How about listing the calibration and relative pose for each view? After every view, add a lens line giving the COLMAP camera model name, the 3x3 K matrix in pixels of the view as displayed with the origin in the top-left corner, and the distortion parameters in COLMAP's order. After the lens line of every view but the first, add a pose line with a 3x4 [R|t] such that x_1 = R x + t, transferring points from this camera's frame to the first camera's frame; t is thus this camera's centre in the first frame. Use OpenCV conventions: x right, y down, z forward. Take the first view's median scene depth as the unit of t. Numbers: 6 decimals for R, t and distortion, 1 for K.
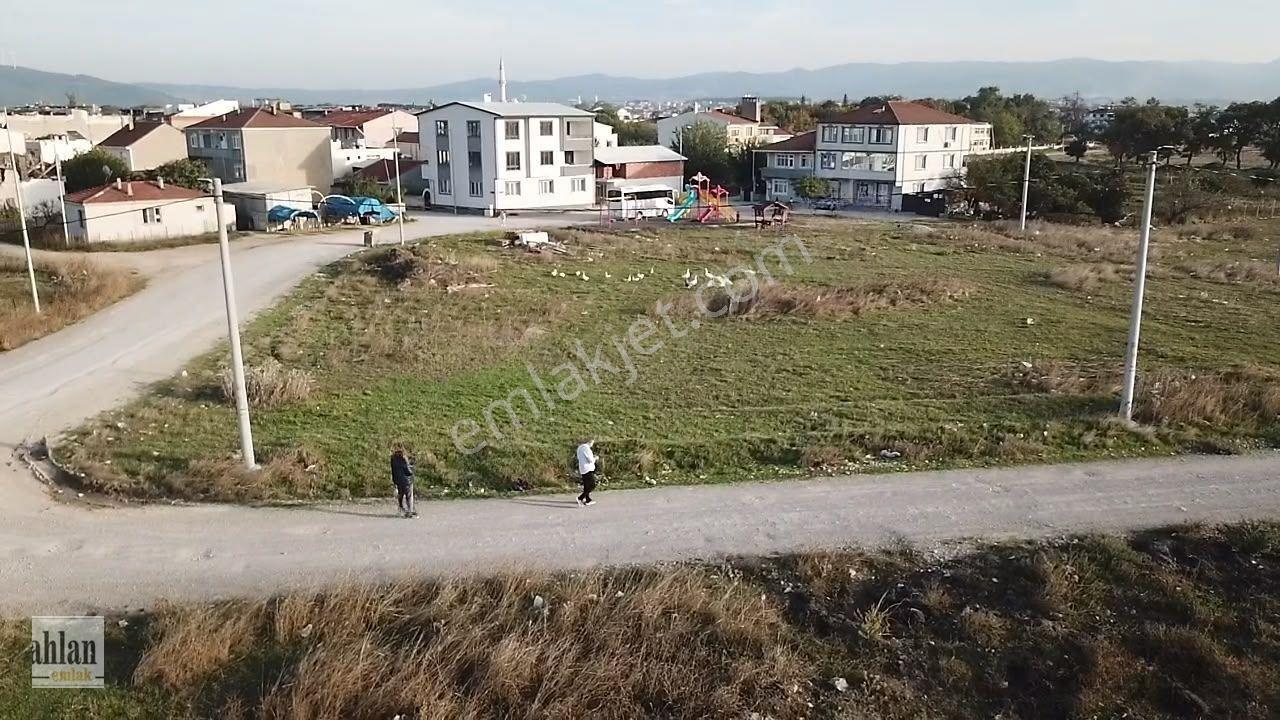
lens RADIAL K [[1001.8, 0, 640.0], [0, 1001.8, 360.0], [0, 0, 1]] dist [-0.011214, 0.010532]
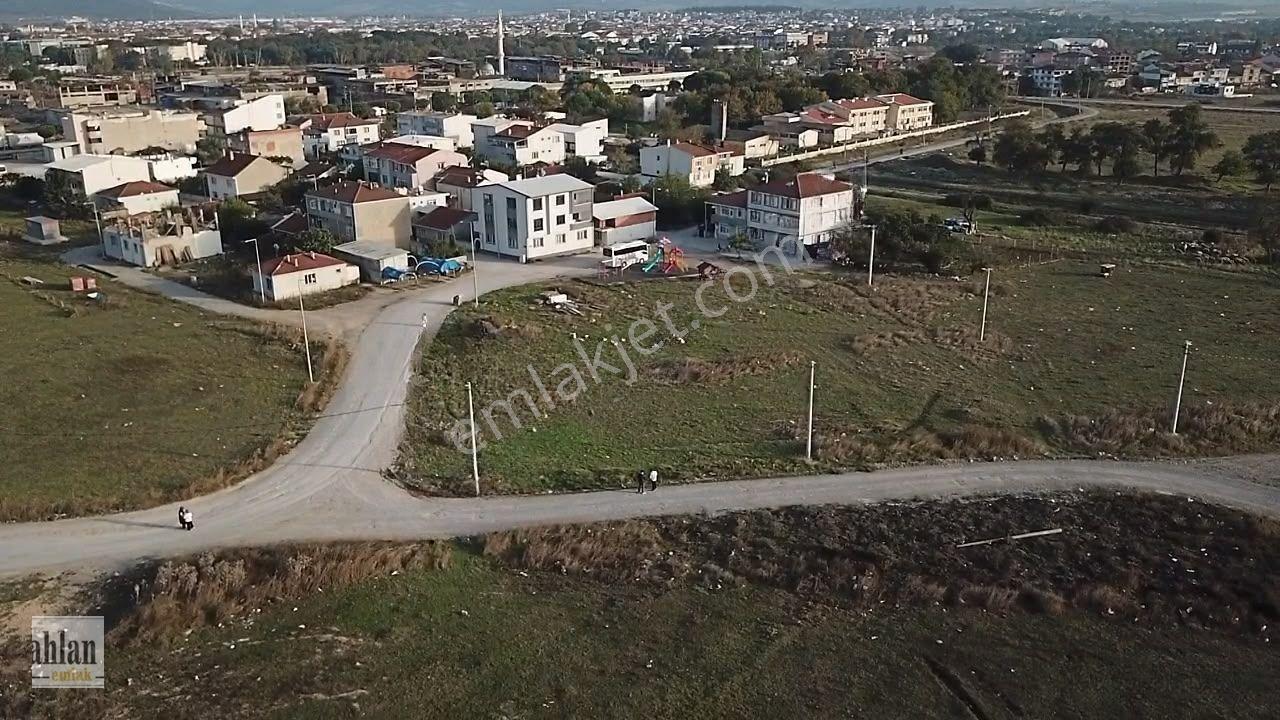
lens RADIAL K [[1007.7, 0, 639.3], [0, 1007.7, 342.5], [0, 0, 1]] dist [0.058881, -0.080232]
pose [[0.999957, -0.005769, 0.007305, 0.018657], [0.005200, 0.997120, 0.075657, -0.259566], [-0.007720, -0.075616, 0.997107, -0.935484]]
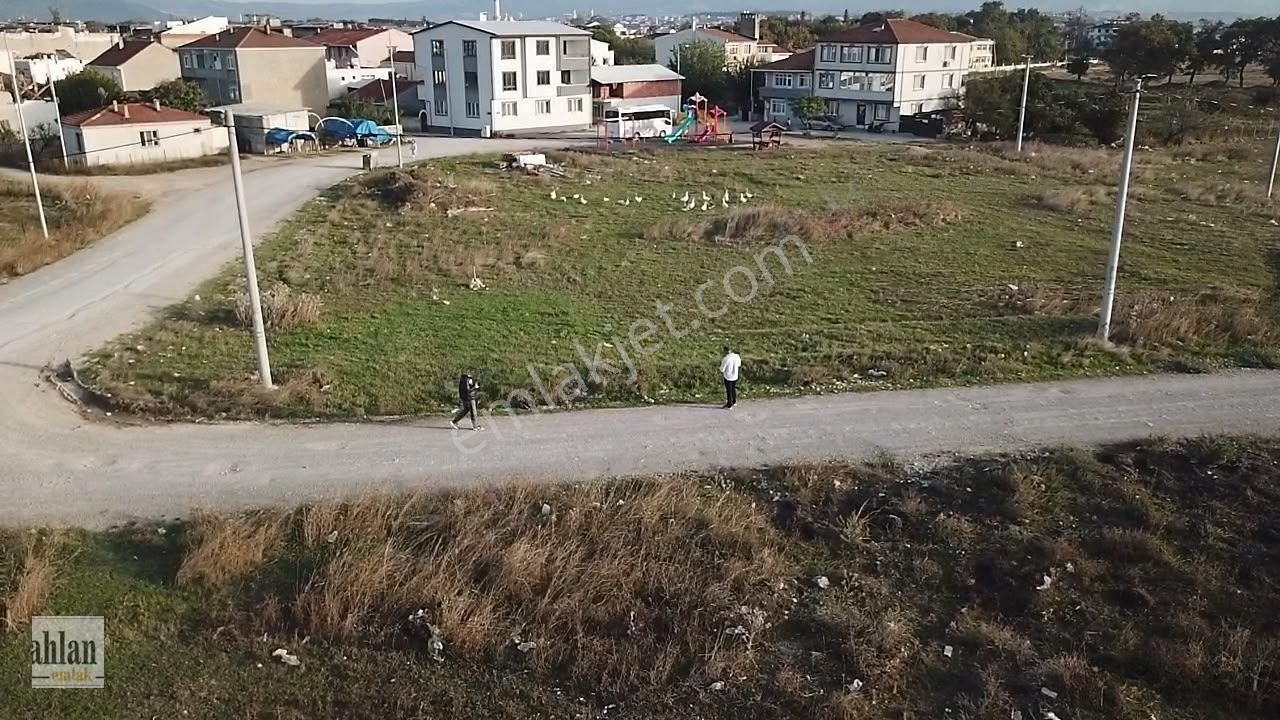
lens RADIAL K [[1001.8, 0, 640.0], [0, 1001.8, 360.0], [0, 0, 1]] dist [-0.011214, 0.010532]
pose [[0.999994, -0.002302, 0.002553, -0.000751], [0.002093, 0.996876, 0.078952, -0.002064], [-0.002726, -0.078947, 0.996875, -0.025513]]
